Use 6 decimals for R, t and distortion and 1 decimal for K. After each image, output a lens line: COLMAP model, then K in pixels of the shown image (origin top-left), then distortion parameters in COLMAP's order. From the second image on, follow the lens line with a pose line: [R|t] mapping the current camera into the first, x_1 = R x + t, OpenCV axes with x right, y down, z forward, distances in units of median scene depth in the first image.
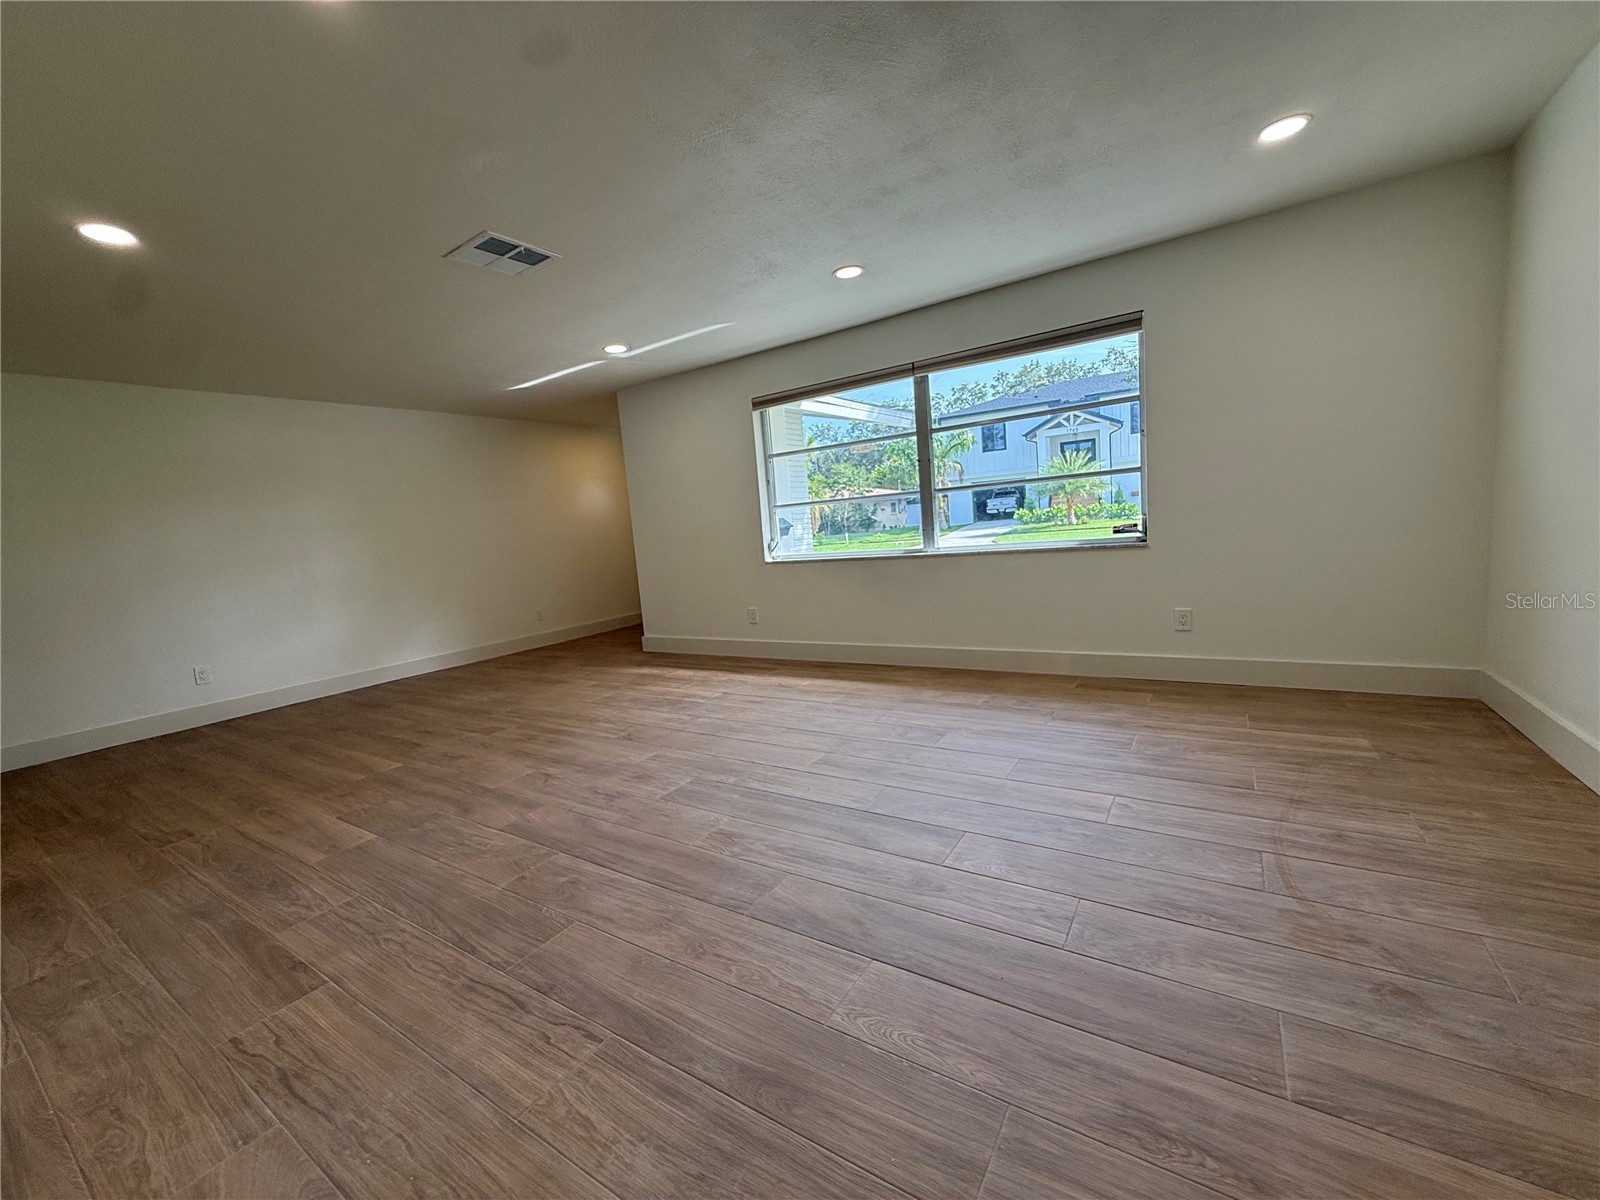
lens RADIAL K [[640.2, 0, 799.7], [0, 640.2, 600.5], [0, 0, 1]] dist [-0.003129, -0.000153]
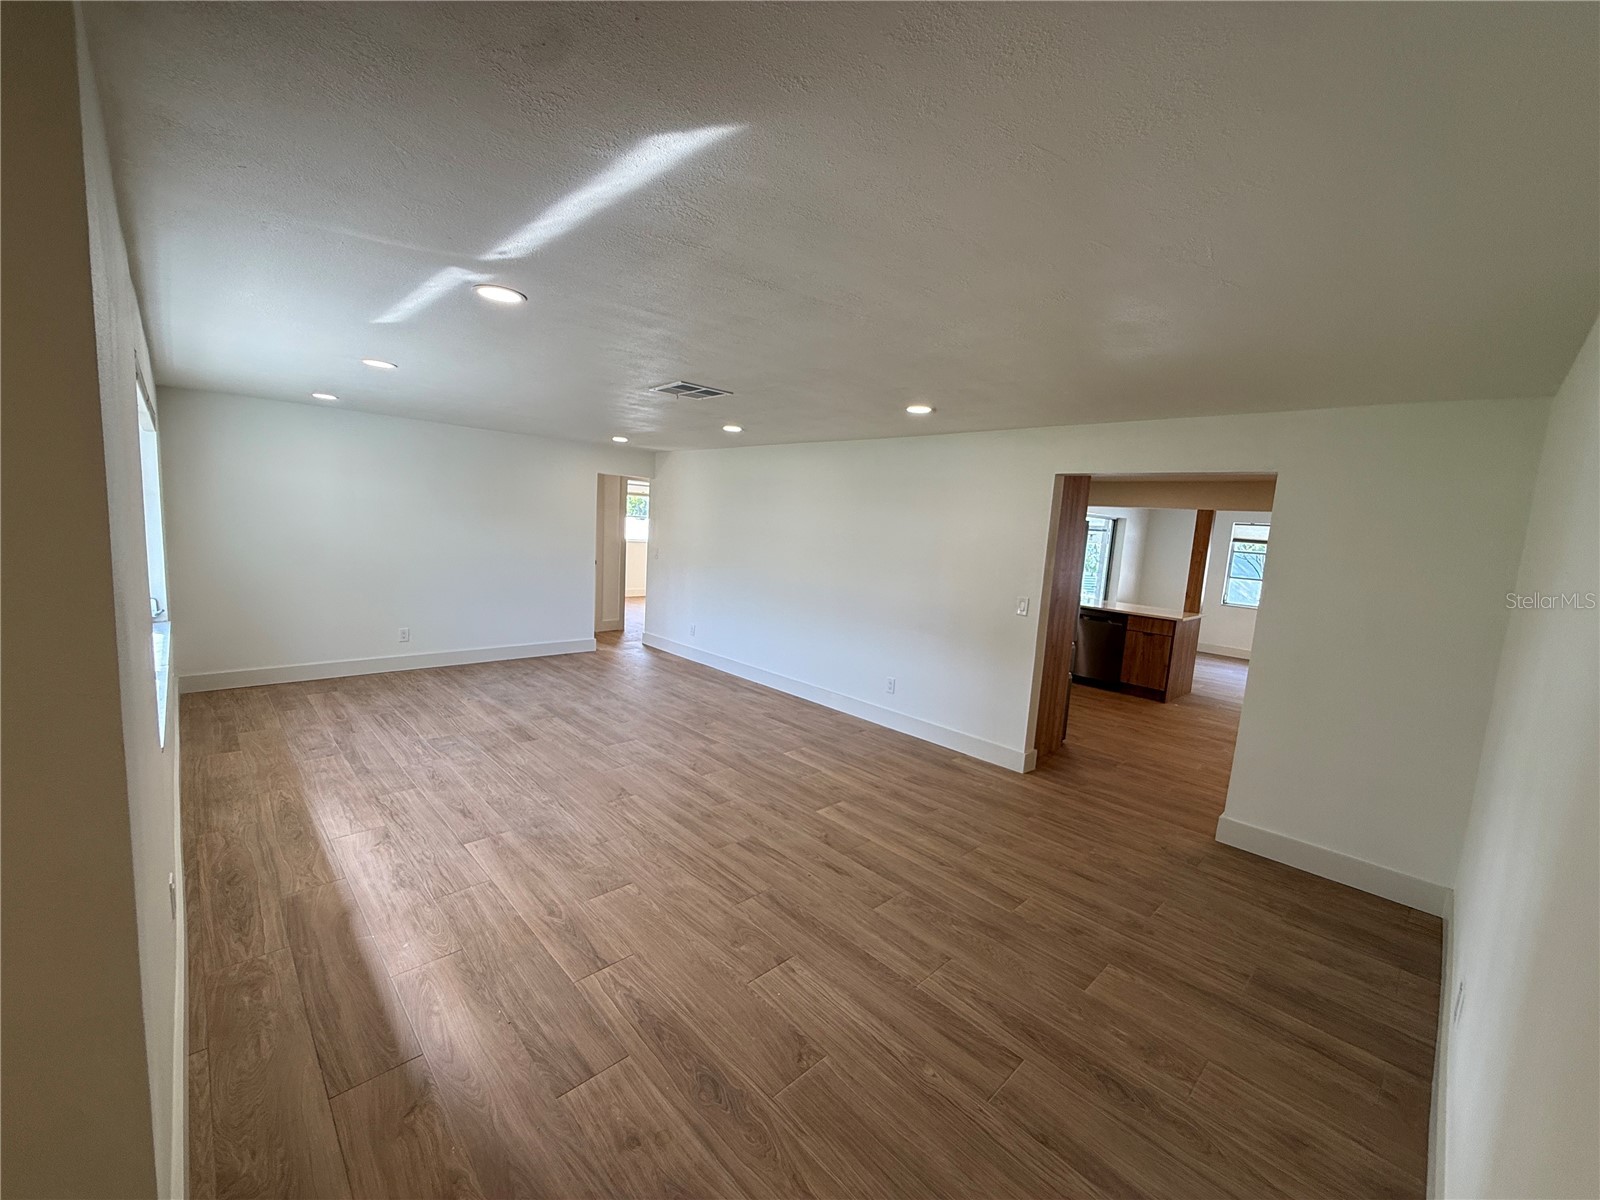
lens RADIAL K [[640.2, 0, 800.7], [0, 640.2, 601.9], [0, 0, 1]] dist [-0.003129, -0.000153]
pose [[-0.974464, -0.003245, 0.224521, -0.940505], [0.048146, 0.973621, 0.223035, -0.386994], [-0.219321, 0.228150, -0.948602, 2.205606]]
